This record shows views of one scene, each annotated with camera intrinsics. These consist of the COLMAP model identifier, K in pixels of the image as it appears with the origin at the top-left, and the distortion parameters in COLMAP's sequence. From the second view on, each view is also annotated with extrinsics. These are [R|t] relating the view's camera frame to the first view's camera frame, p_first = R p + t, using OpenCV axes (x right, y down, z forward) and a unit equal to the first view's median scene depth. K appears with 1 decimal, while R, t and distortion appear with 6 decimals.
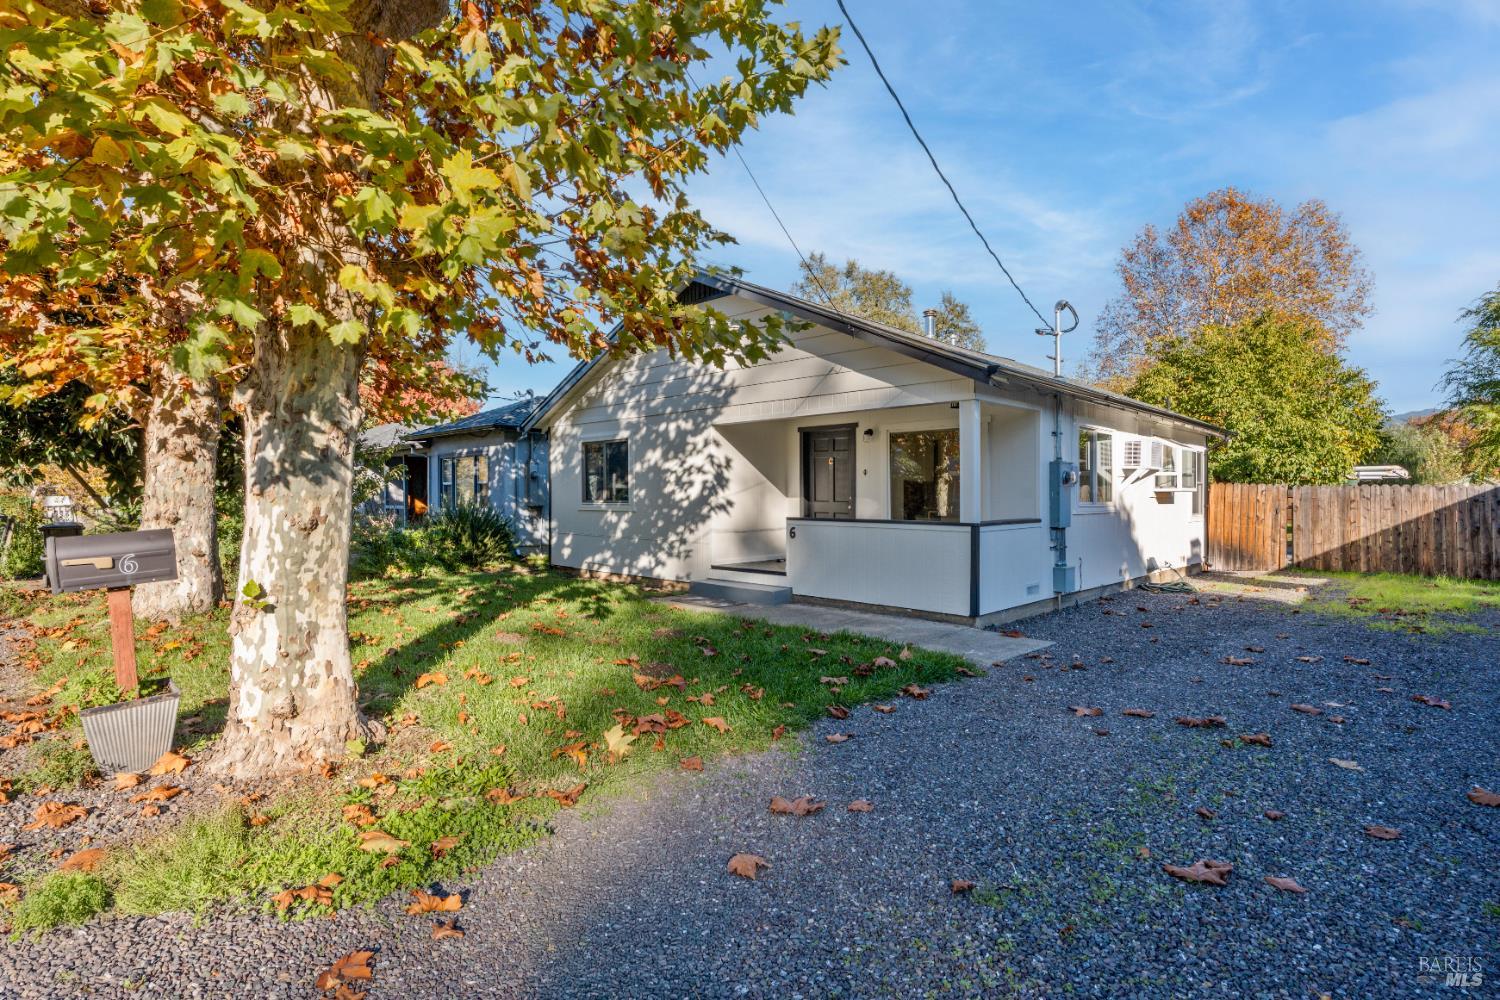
lens RADIAL K [[736.8, 0, 744.7], [0, 736.8, 473.4], [0, 0, 1]] dist [-0.001101, -0.000135]
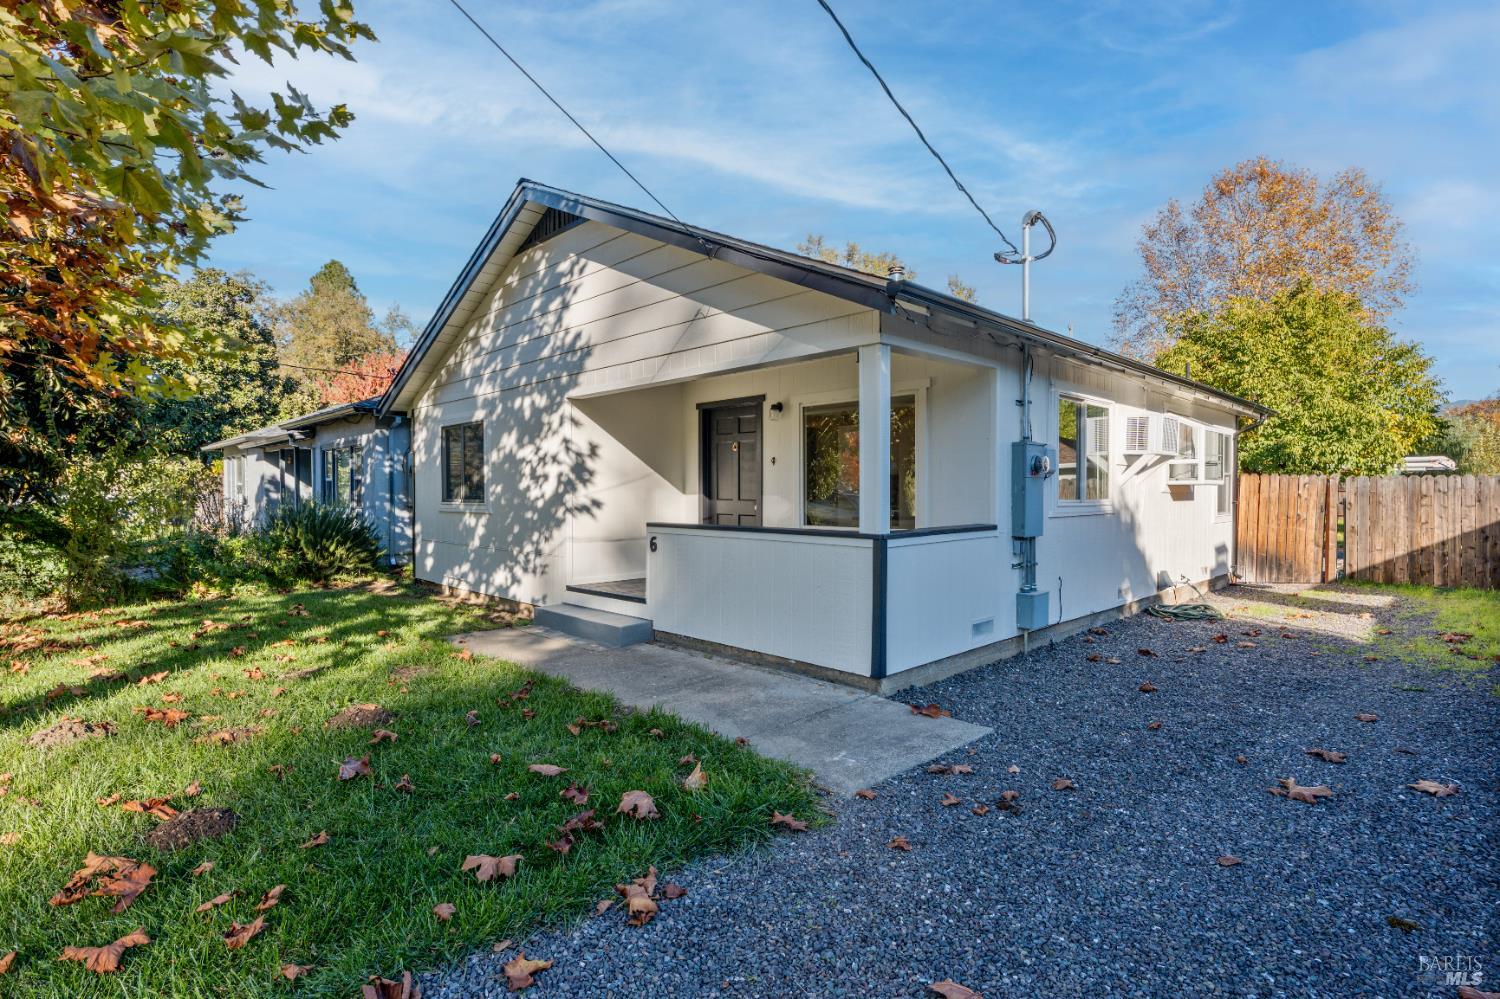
lens RADIAL K [[719.5, 0, 753.3], [0, 719.5, 486.9], [0, 0, 1]] dist [-0.001991, -0.000217]
pose [[0.999661, -0.004364, -0.025669, 0.146506], [0.004978, 0.999702, 0.023910, 0.006735], [0.025557, -0.024030, 0.999385, 0.245380]]
